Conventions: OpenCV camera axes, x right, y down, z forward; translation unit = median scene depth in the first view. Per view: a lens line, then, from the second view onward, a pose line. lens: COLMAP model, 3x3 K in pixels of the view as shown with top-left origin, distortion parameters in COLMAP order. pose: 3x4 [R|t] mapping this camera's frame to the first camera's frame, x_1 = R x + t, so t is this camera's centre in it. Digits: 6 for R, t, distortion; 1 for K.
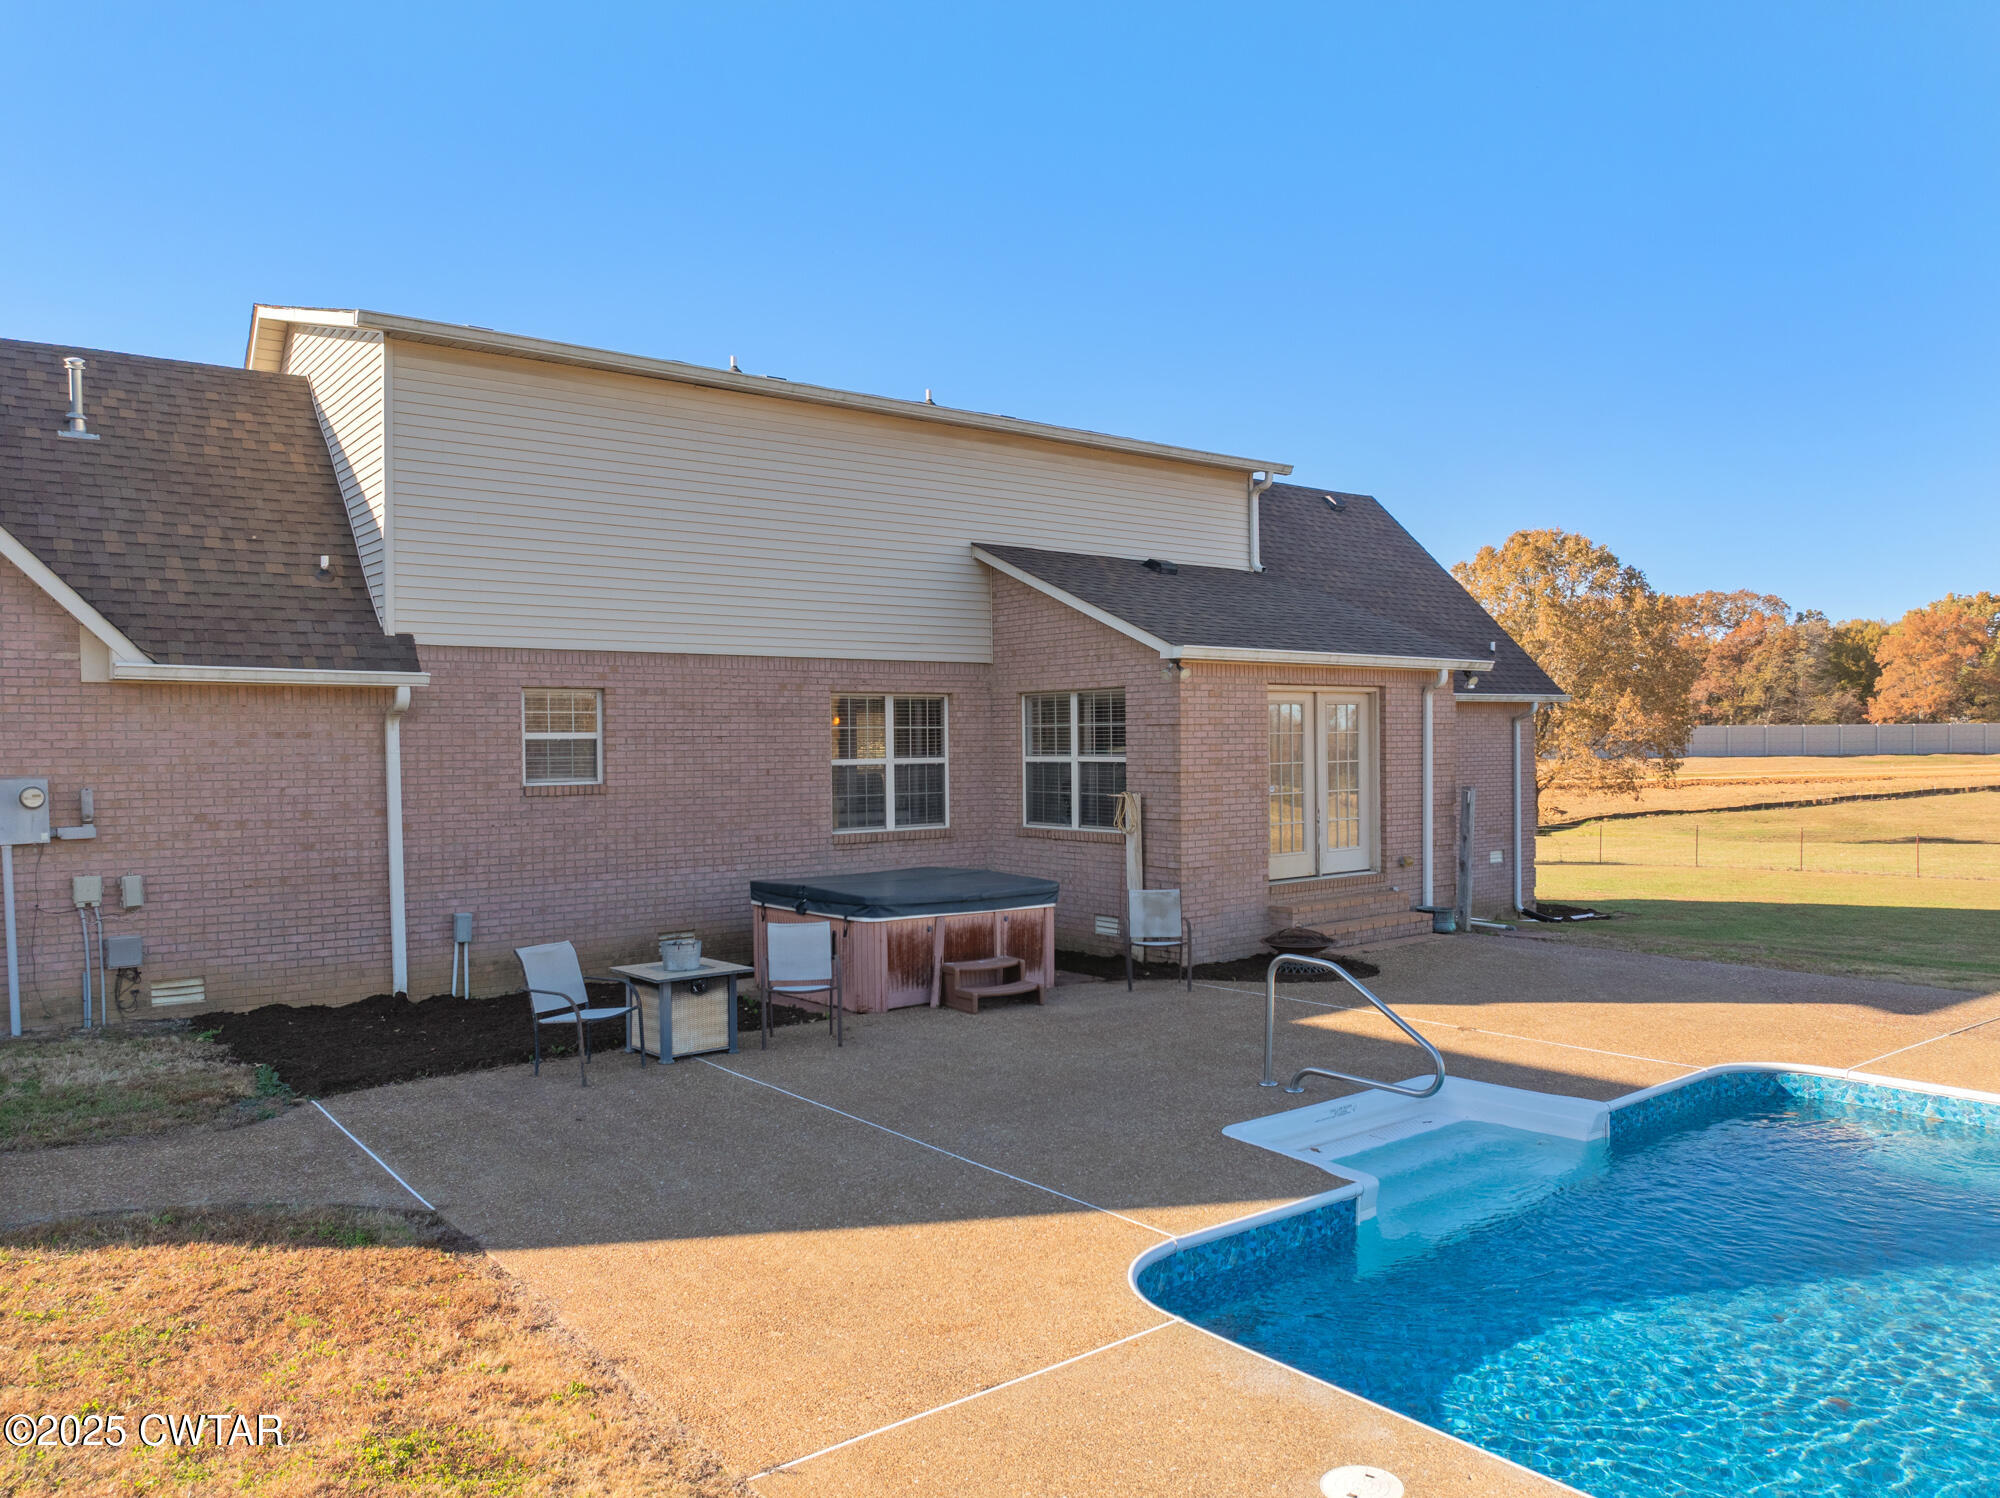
lens RADIAL K [[1464.8, 0, 1088.7], [0, 1464.8, 763.8], [0, 0, 1]] dist [-0.030707, -0.021492]
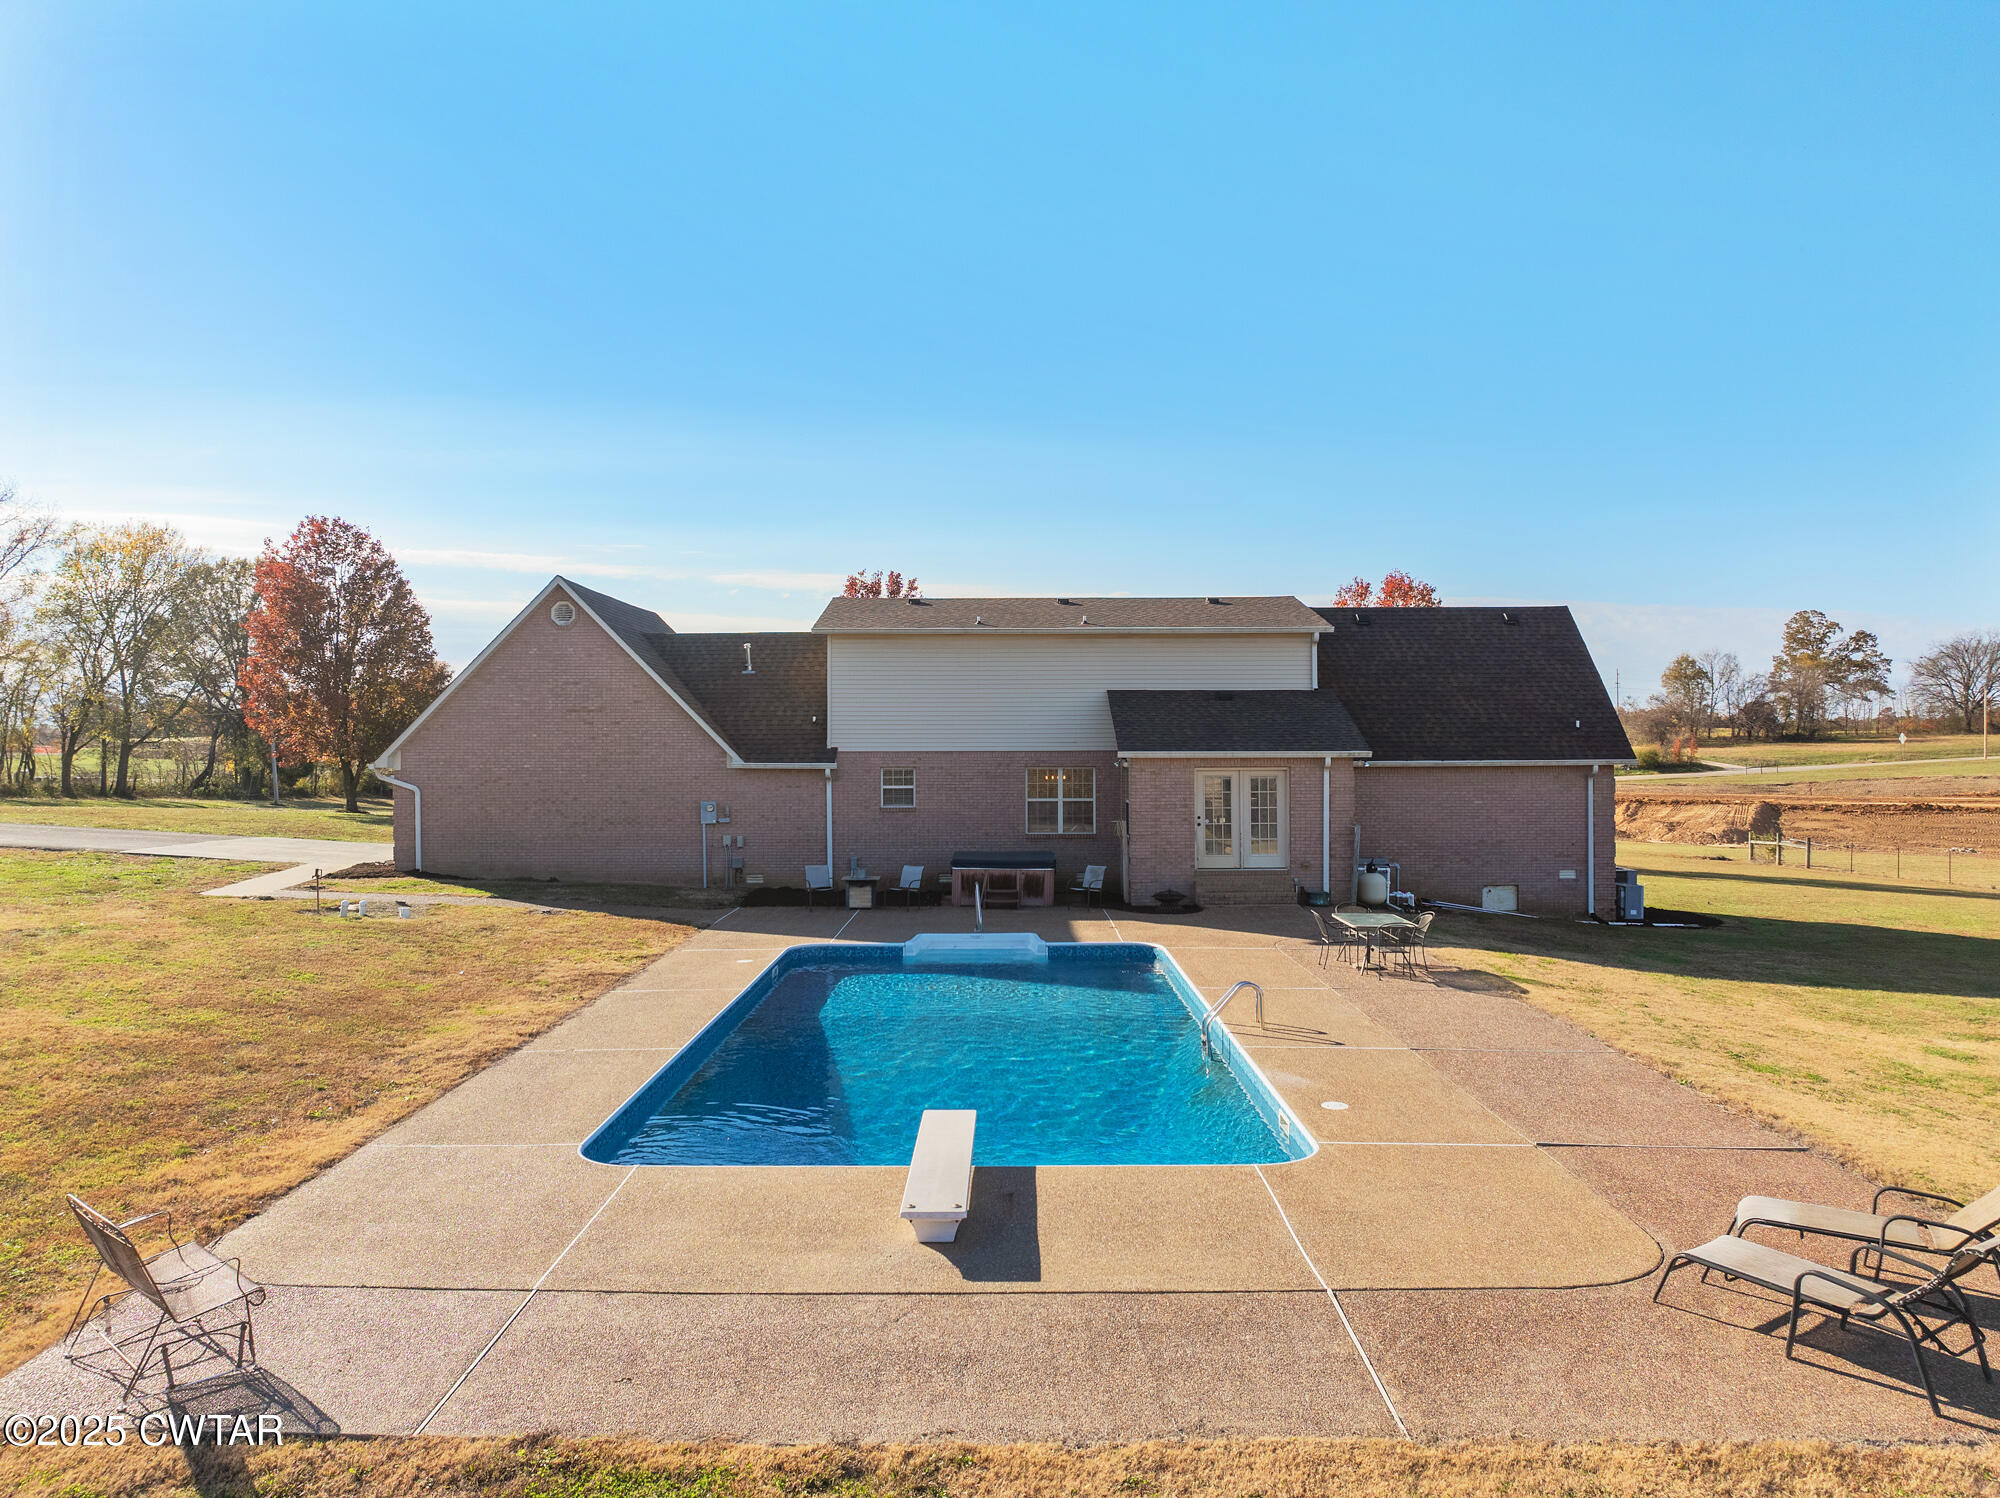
lens RADIAL K [[1464.8, 0, 1007.5], [0, 1464.8, 750.8], [0, 0, 1]] dist [-0.030707, -0.021492]
pose [[0.777257, 0.010479, -0.629096, 1.368389], [-0.014714, 0.999891, -0.001524, -0.082601], [0.629011, 0.010441, 0.777326, -0.803612]]
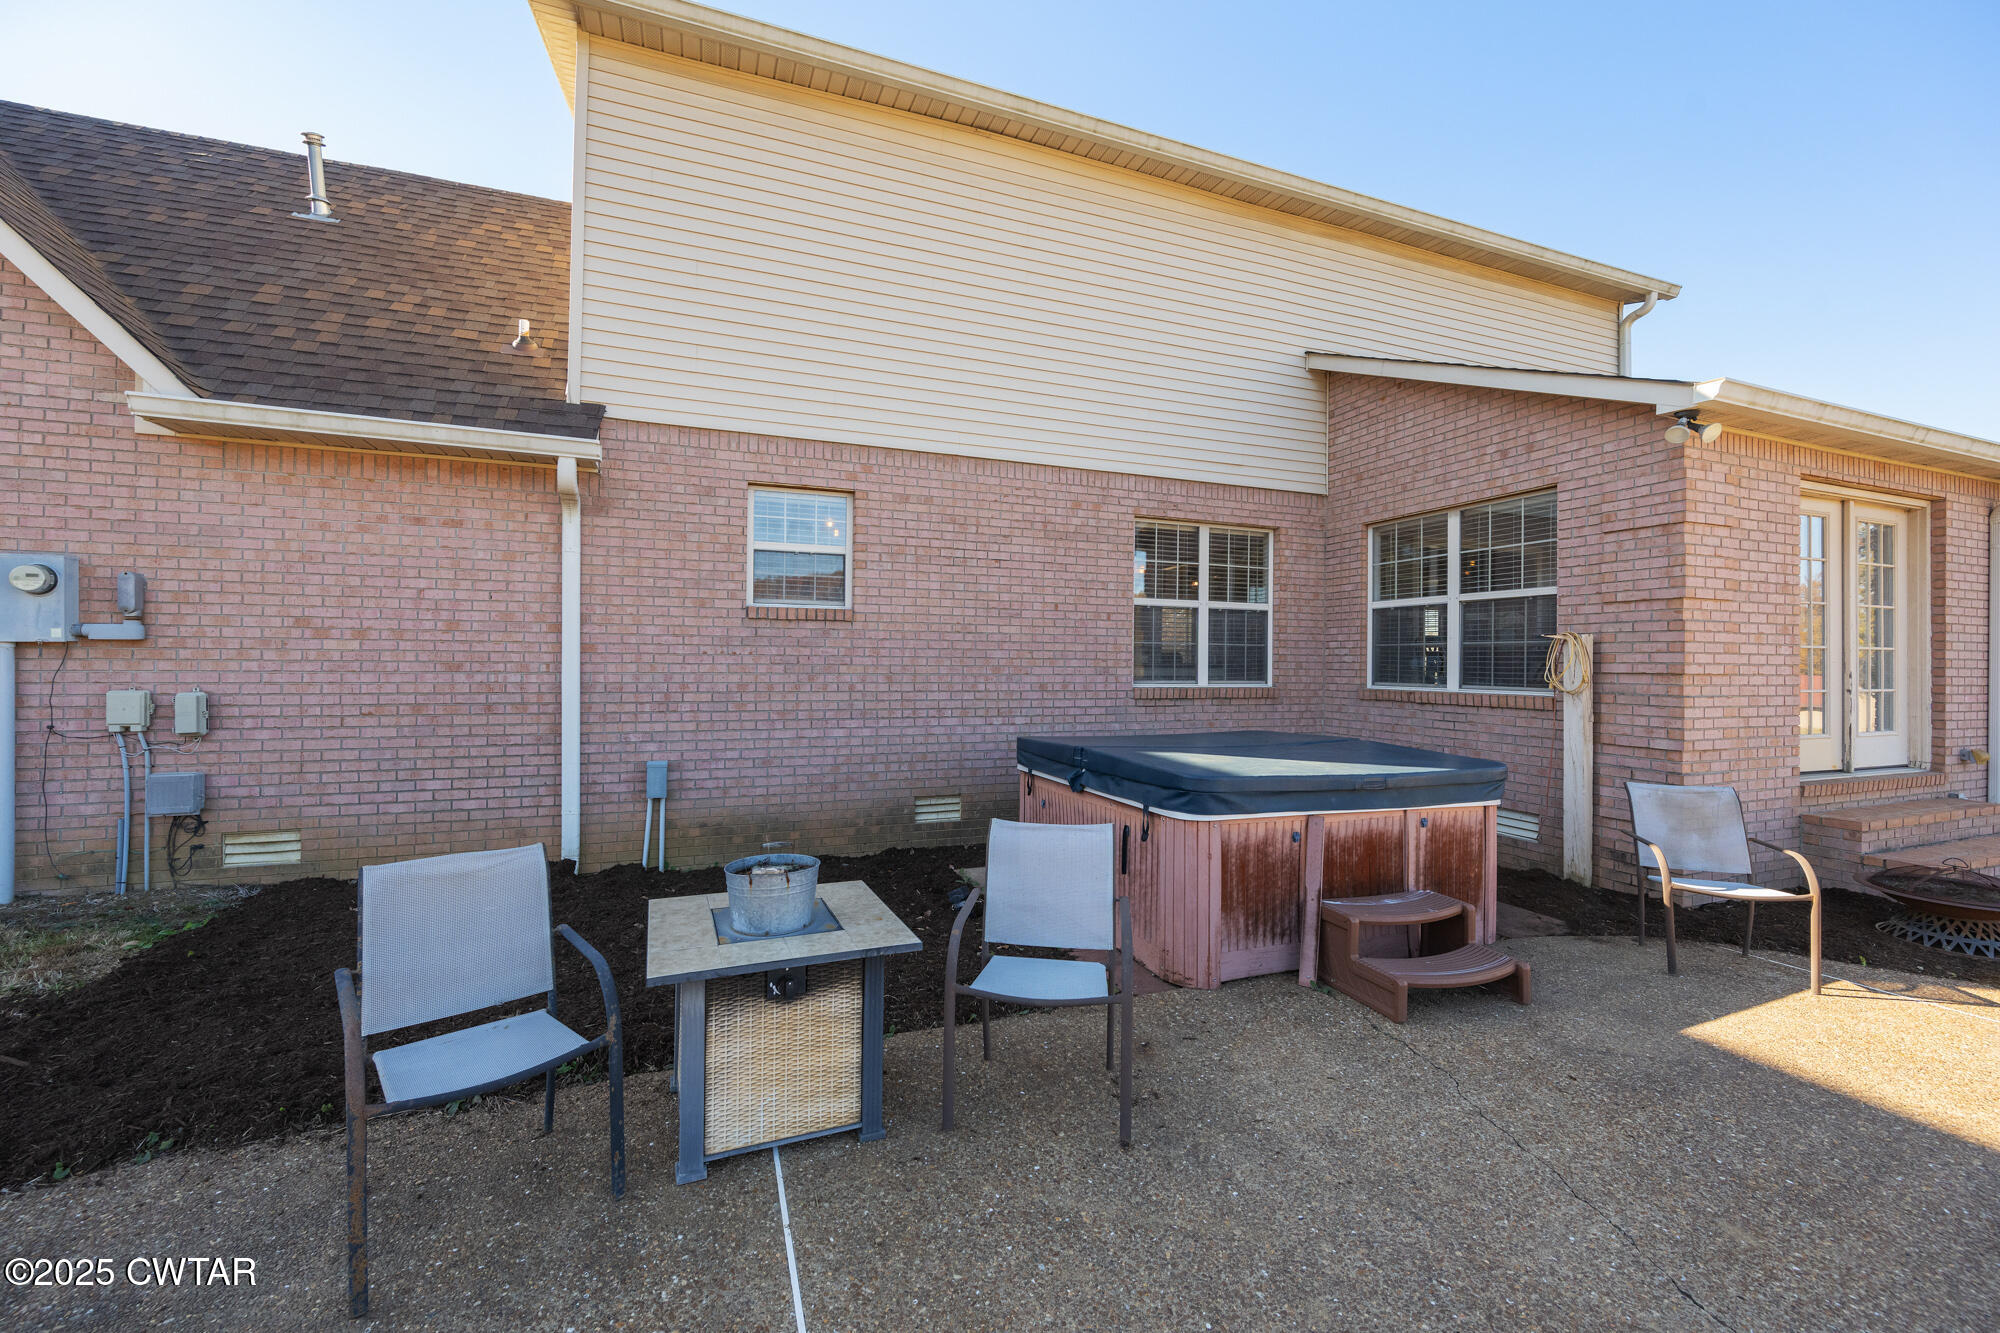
lens RADIAL K [[837.7, 0, 1007.0], [0, 837.7, 662.8], [0, 0, 1]] dist [0.008270, -0.000397]
pose [[0.944698, 0.018410, -0.327424, -0.104938], [-0.023504, 0.999656, -0.011609, 0.050337], [0.327097, 0.018663, 0.944806, 0.633044]]
